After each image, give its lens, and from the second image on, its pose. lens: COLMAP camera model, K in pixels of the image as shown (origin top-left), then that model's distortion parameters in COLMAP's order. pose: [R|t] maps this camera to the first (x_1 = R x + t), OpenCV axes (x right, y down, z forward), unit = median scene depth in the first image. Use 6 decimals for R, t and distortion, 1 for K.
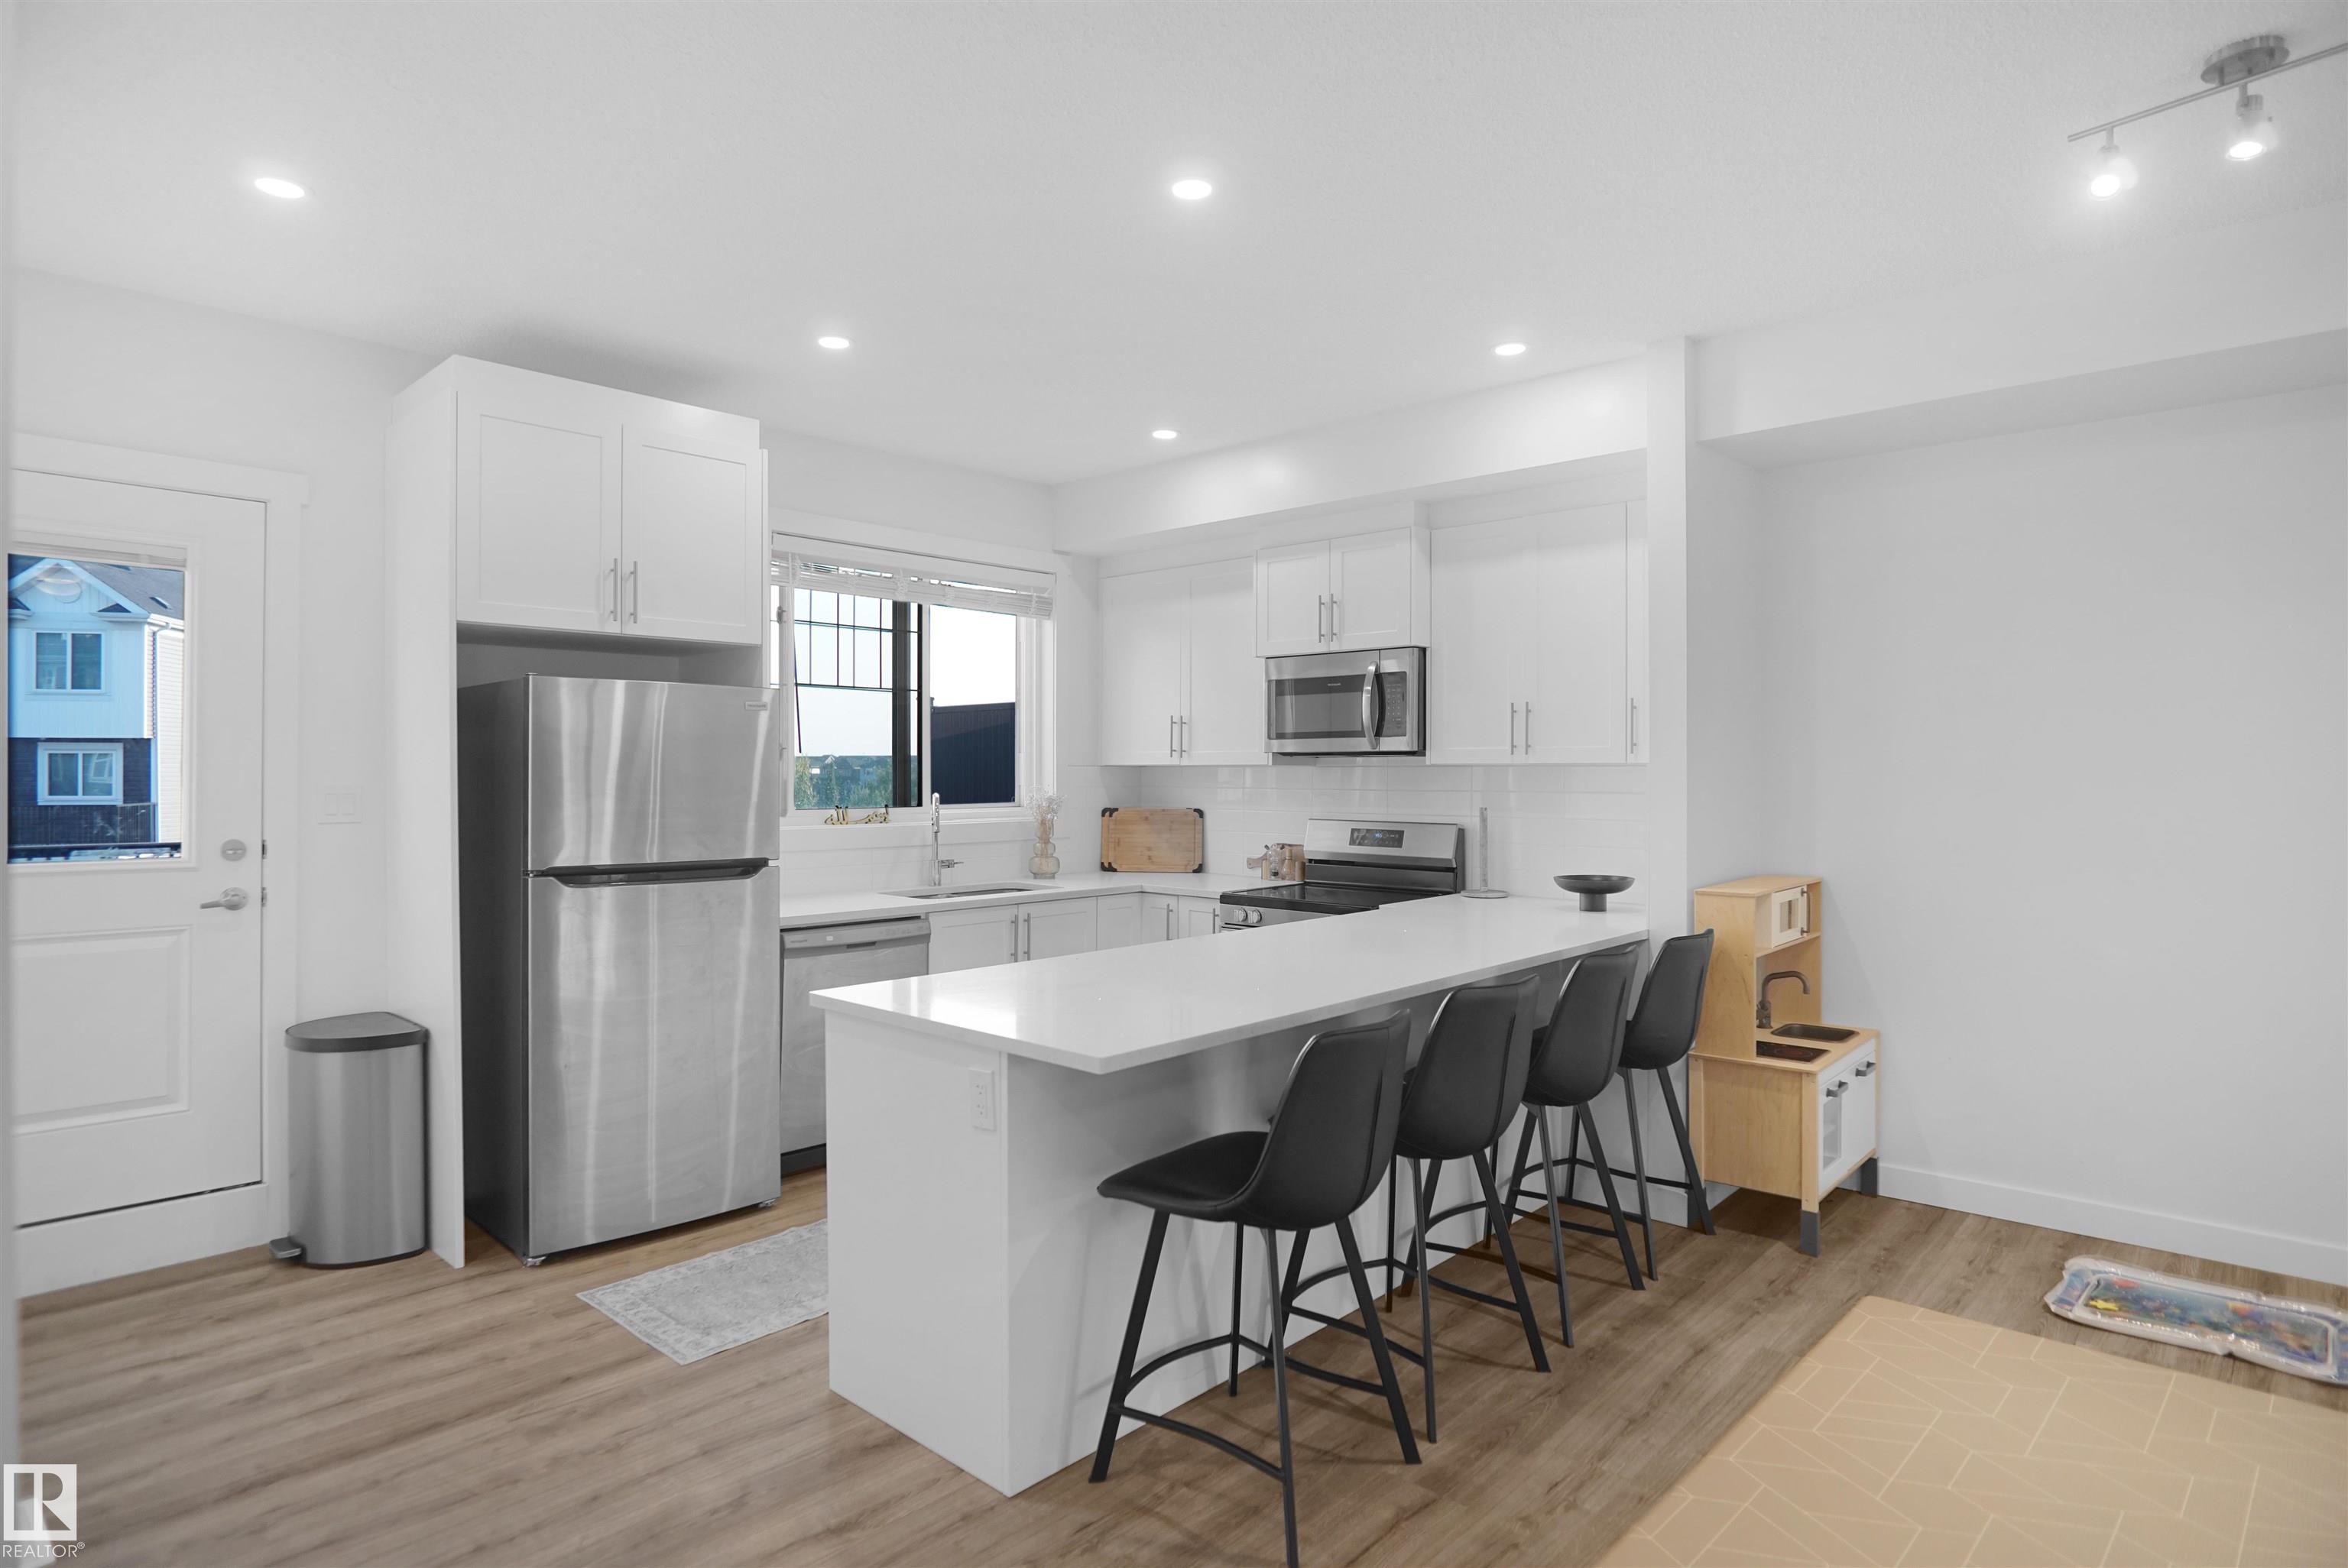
lens RADIAL K [[1262.7, 0, 1176.3], [0, 1262.7, 776.1], [0, 0, 1]] dist [-0.004486, -0.000739]
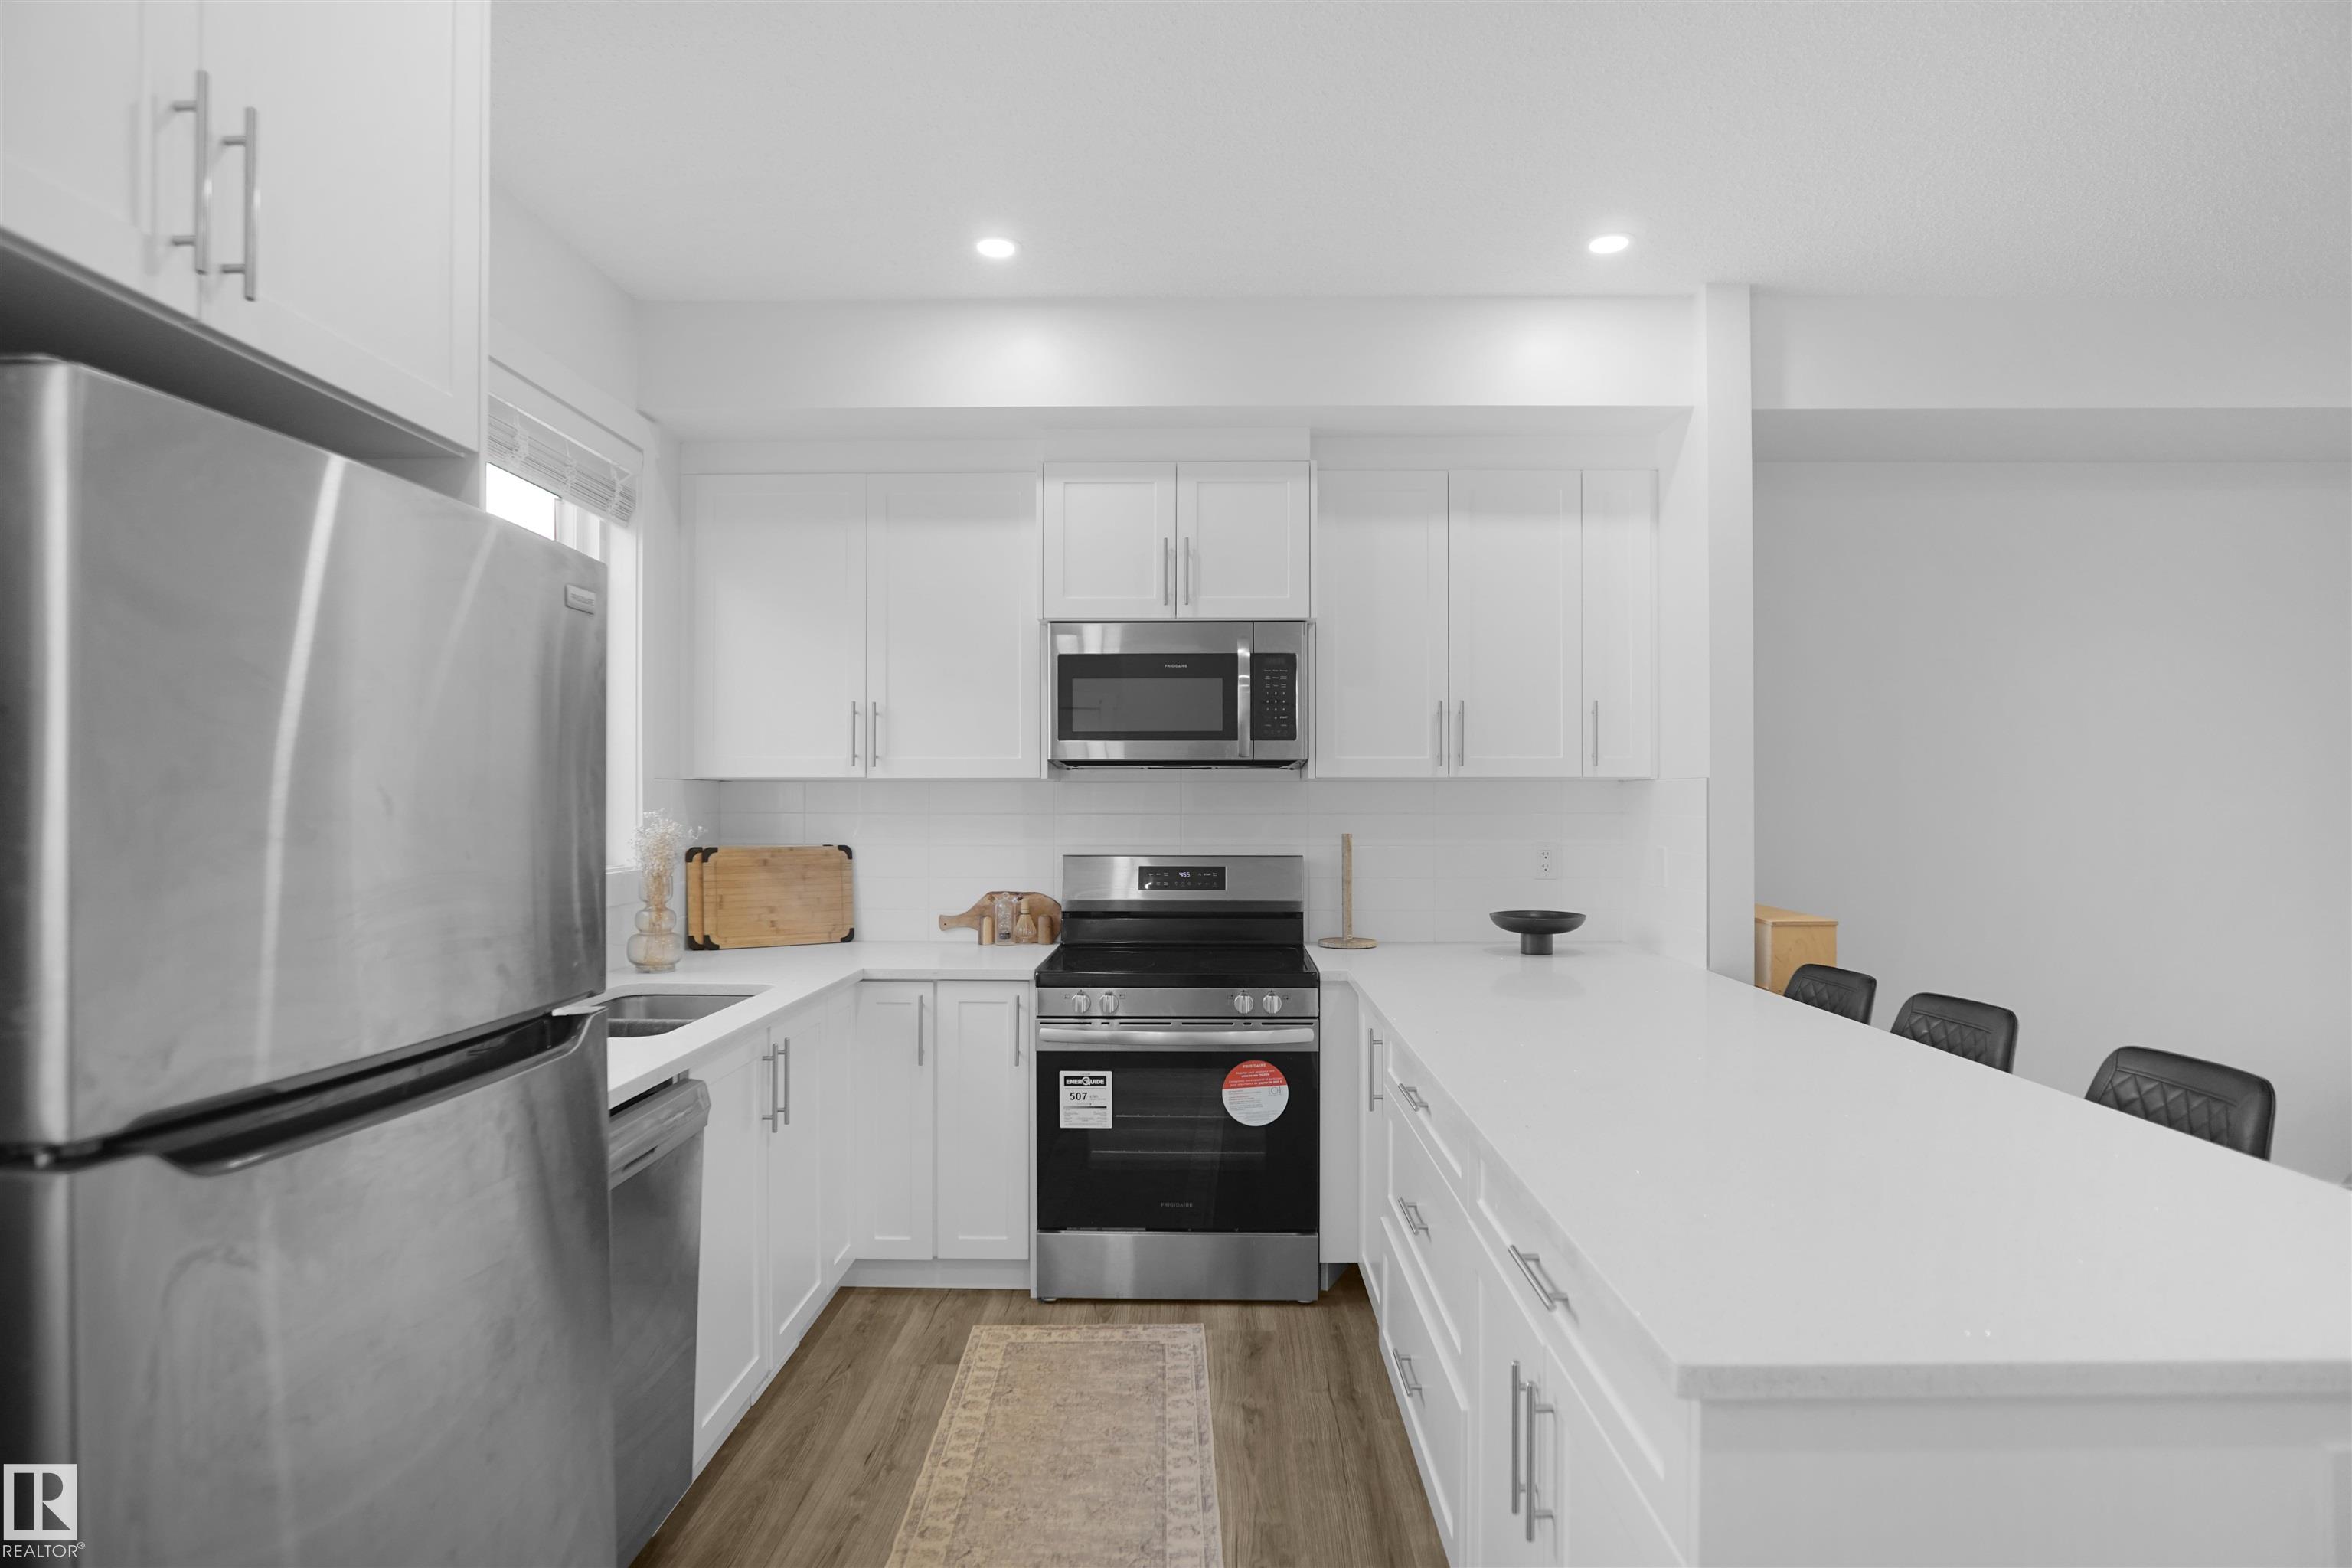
lens RADIAL K [[1345.2, 0, 1184.0], [0, 1345.2, 794.3], [0, 0, 1]] dist [-0.012844, 0.000212]
pose [[0.742125, -0.005320, 0.670241, -0.373464], [0.002575, 0.999984, 0.005085, -0.003879], [-0.670257, -0.002048, 0.742126, 0.422165]]
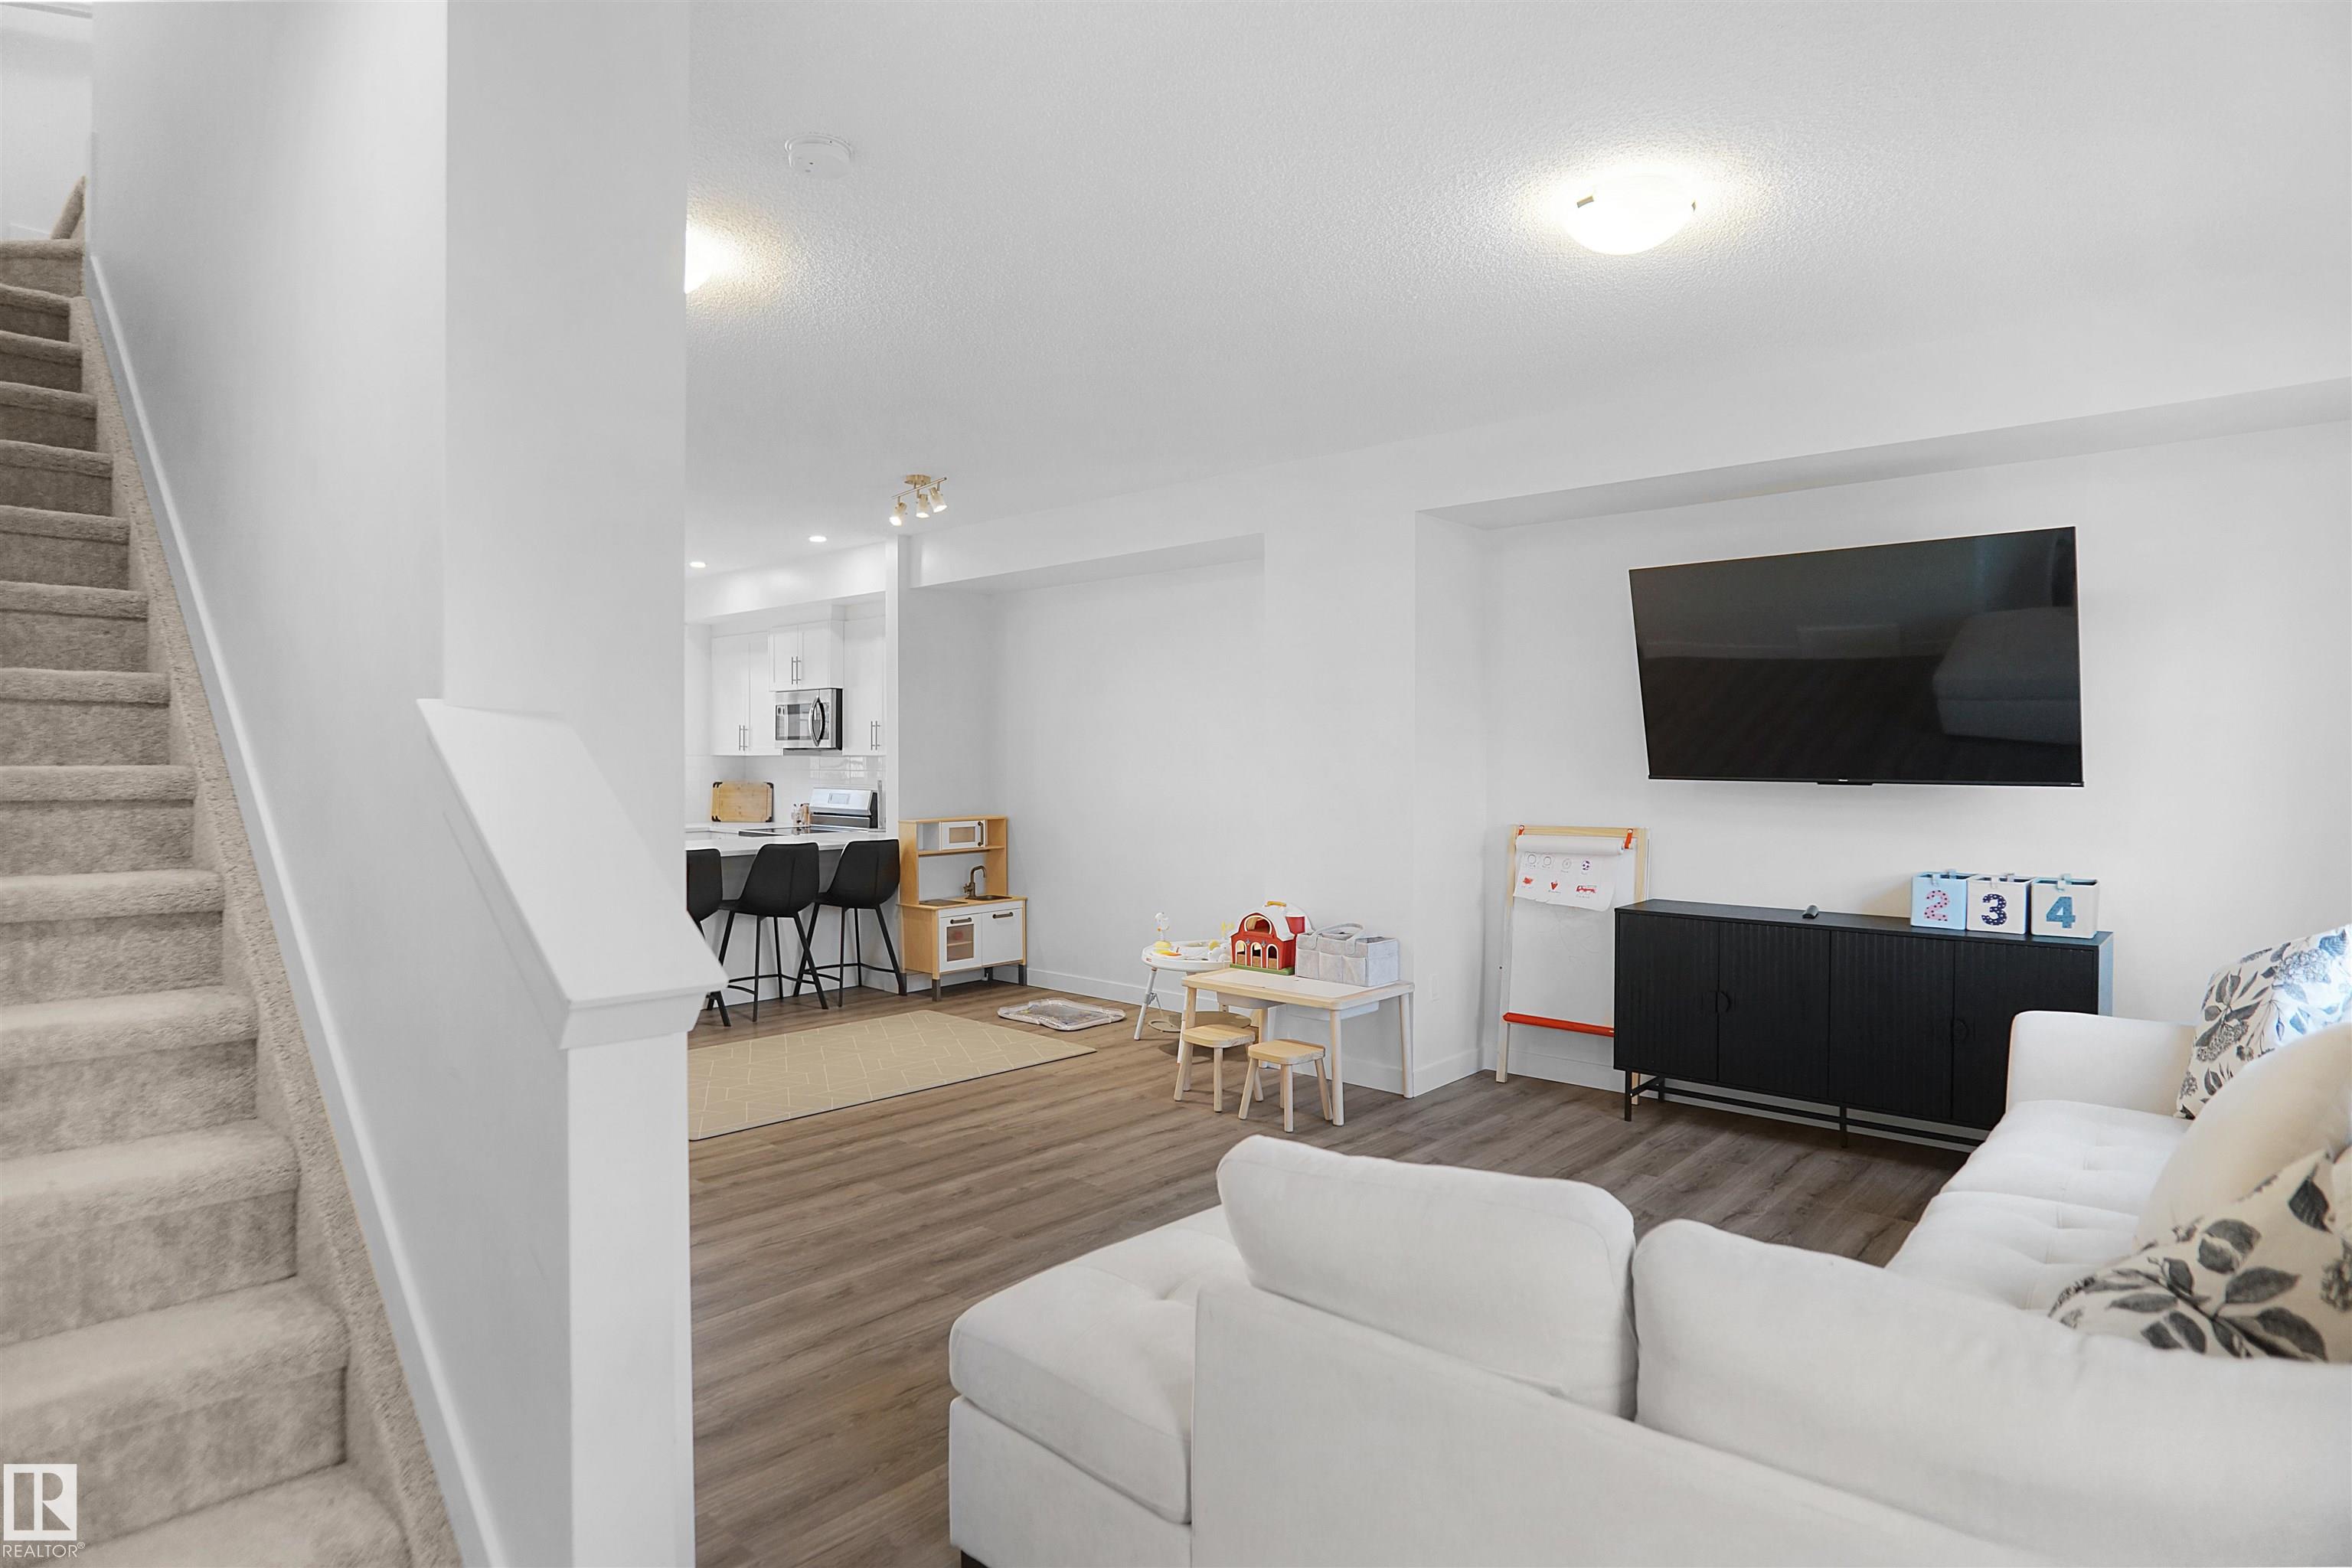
lens RADIAL K [[1265.0, 0, 1173.4], [0, 1265.0, 773.2], [0, 0, 1]] dist [-0.004486, -0.000739]
pose [[0.999999, -0.001167, 0.000146, 0.617542], [0.001165, 0.999955, 0.009459, -0.000897], [-0.000157, -0.009458, 0.999955, -0.705743]]
